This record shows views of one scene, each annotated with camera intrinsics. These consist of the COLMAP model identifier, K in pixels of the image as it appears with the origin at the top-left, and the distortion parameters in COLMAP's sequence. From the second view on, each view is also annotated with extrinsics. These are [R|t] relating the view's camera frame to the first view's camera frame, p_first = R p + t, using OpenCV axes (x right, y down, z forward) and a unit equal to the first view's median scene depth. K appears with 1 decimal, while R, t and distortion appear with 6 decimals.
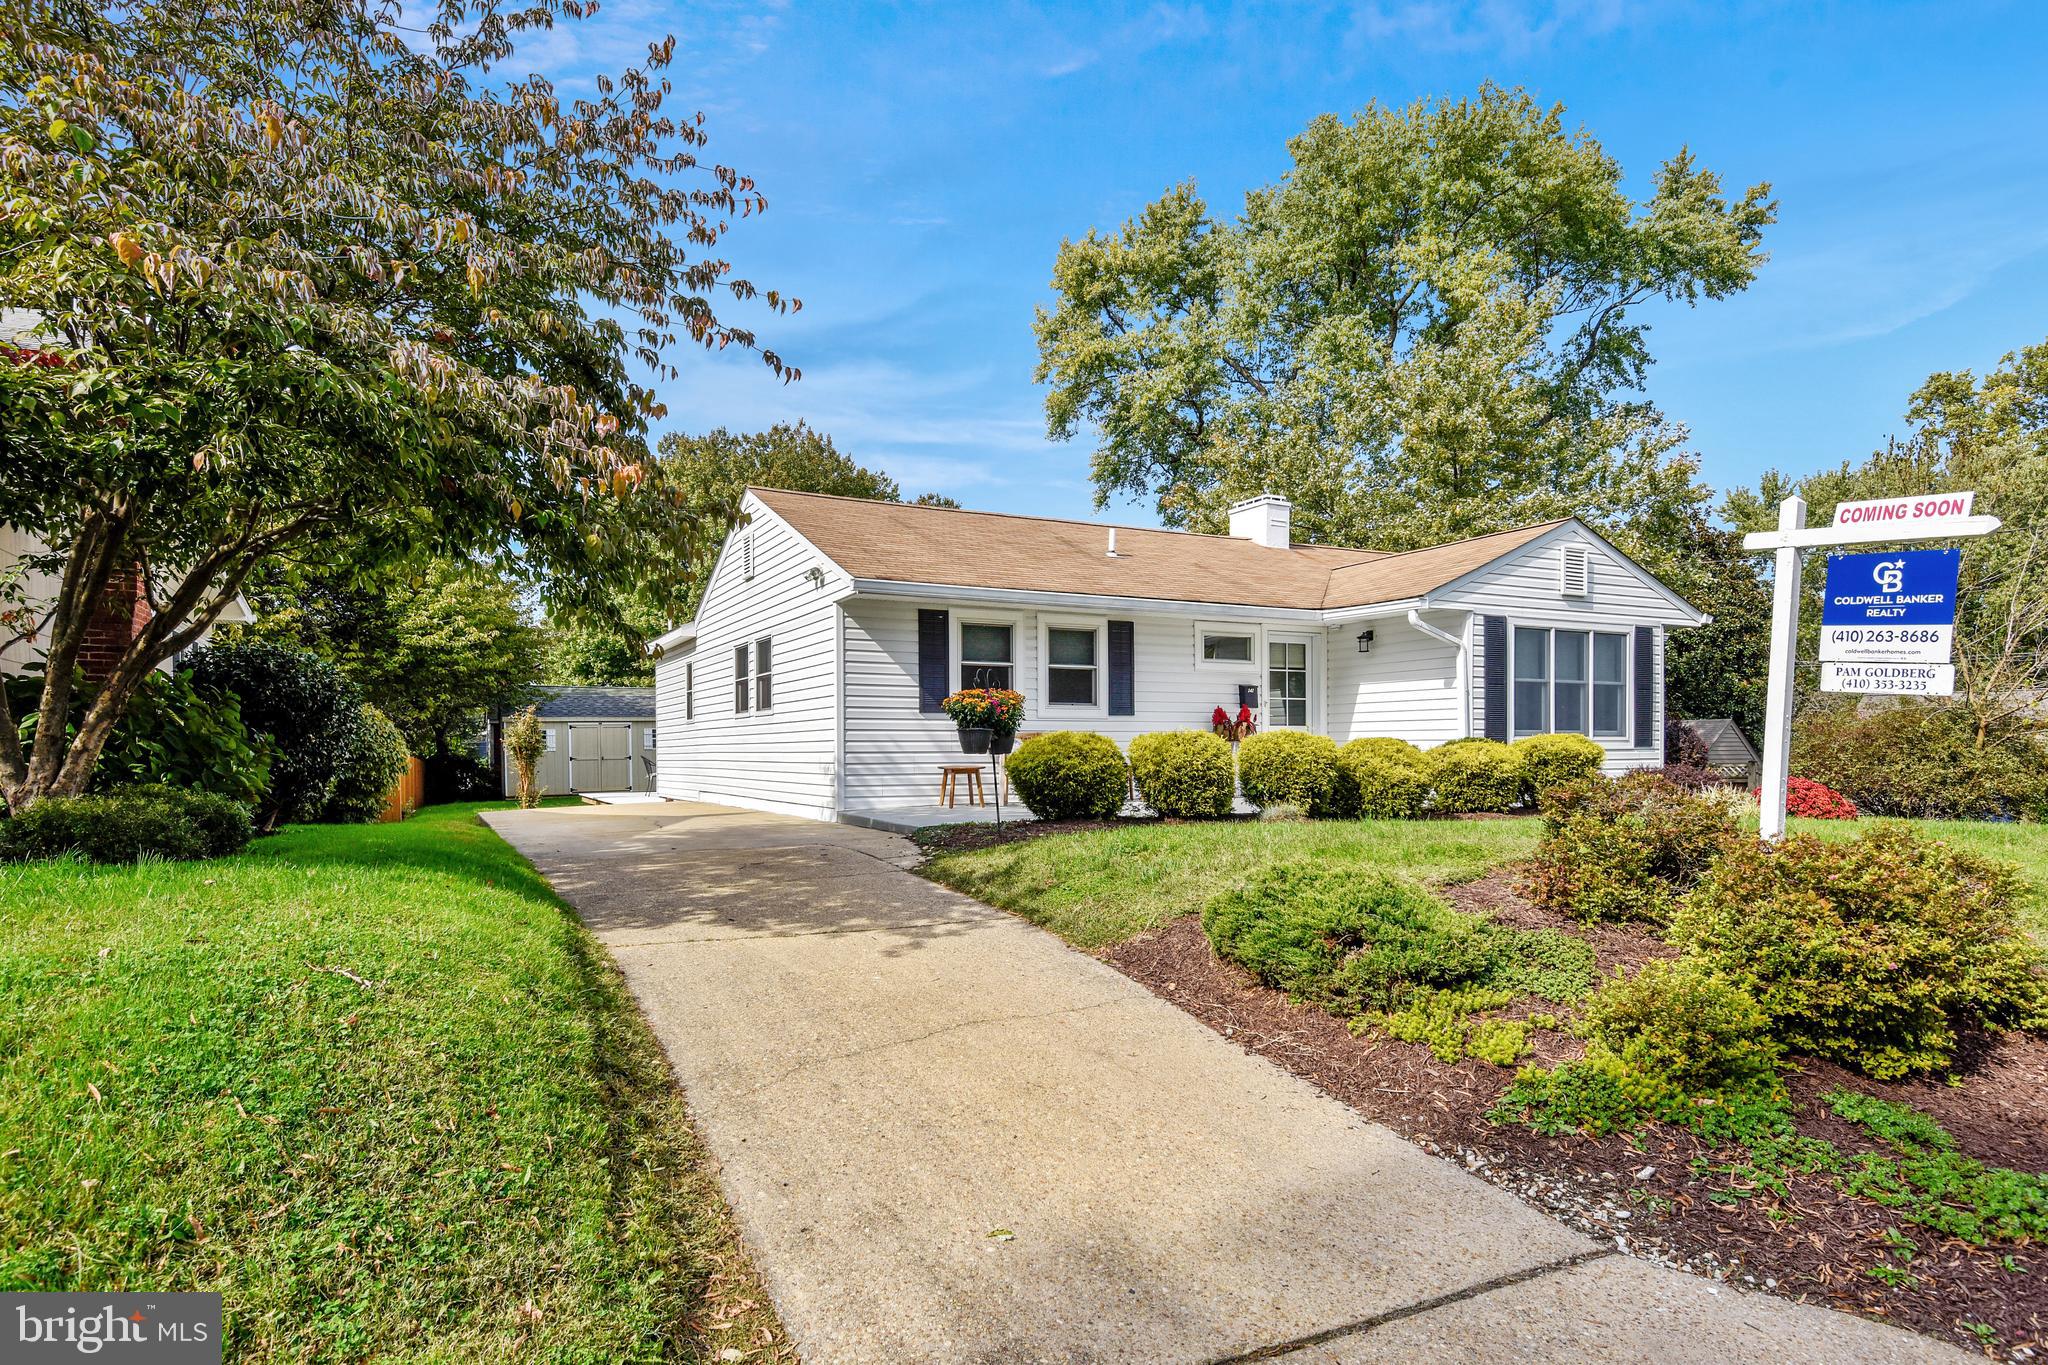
lens RADIAL K [[1132.8, 0, 1025.1], [0, 1132.8, 747.5], [0, 0, 1]] dist [0.000596, 0.000005]
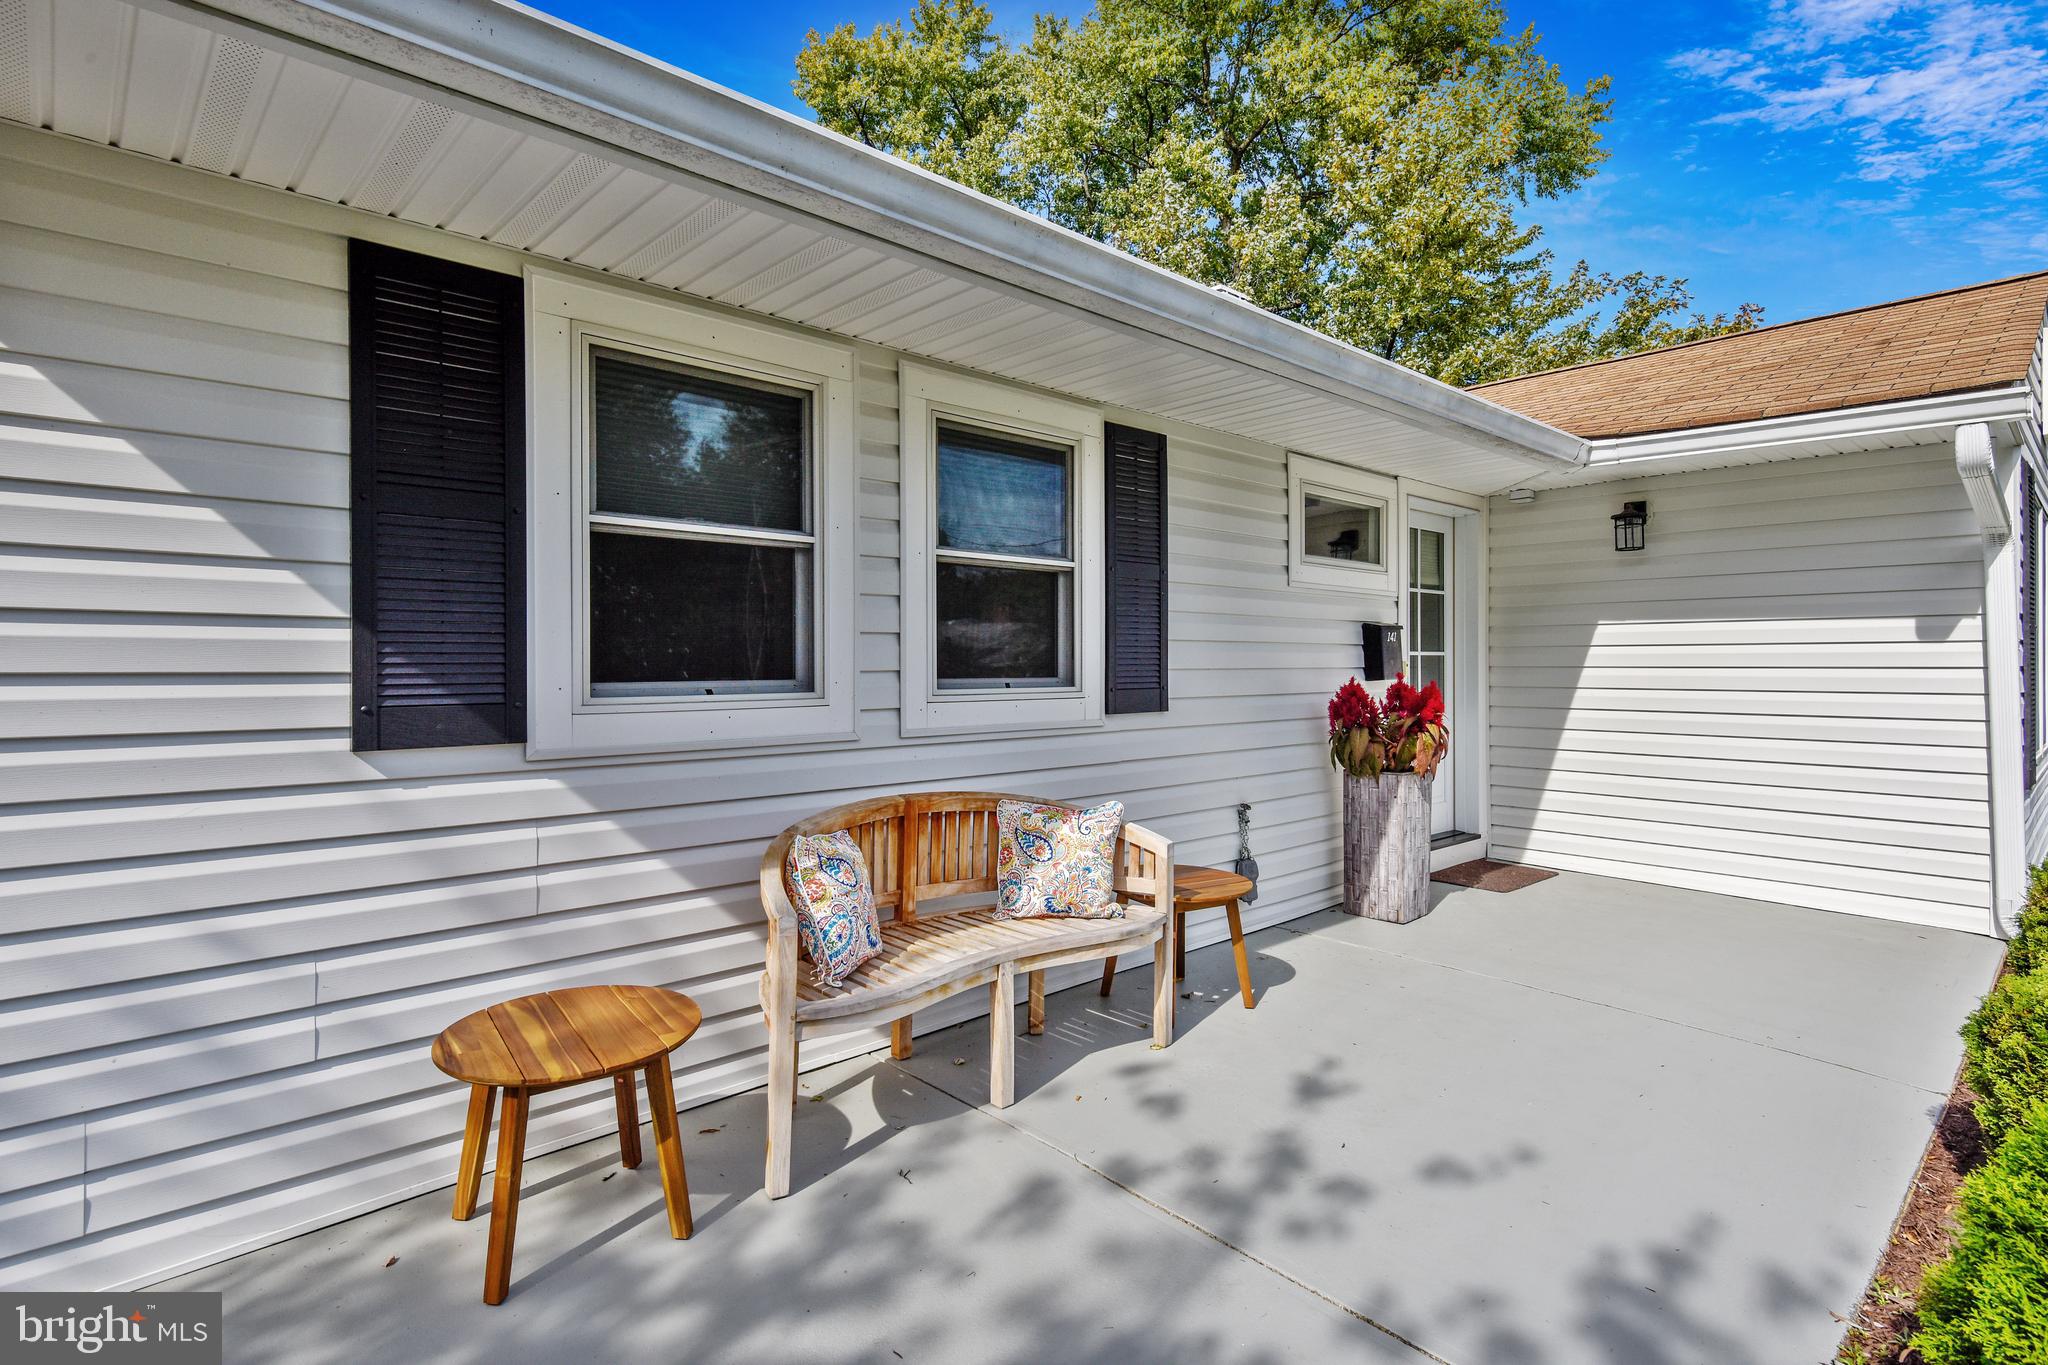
lens RADIAL K [[1075.3, 0, 1078.3], [0, 1075.3, 674.1], [0, 0, 1]] dist [0.003033, 0.000253]
pose [[0.954717, -0.002982, 0.297500, -0.024601], [0.002315, 0.999994, 0.002596, -0.040607], [-0.297505, -0.001789, 0.954718, 0.702066]]
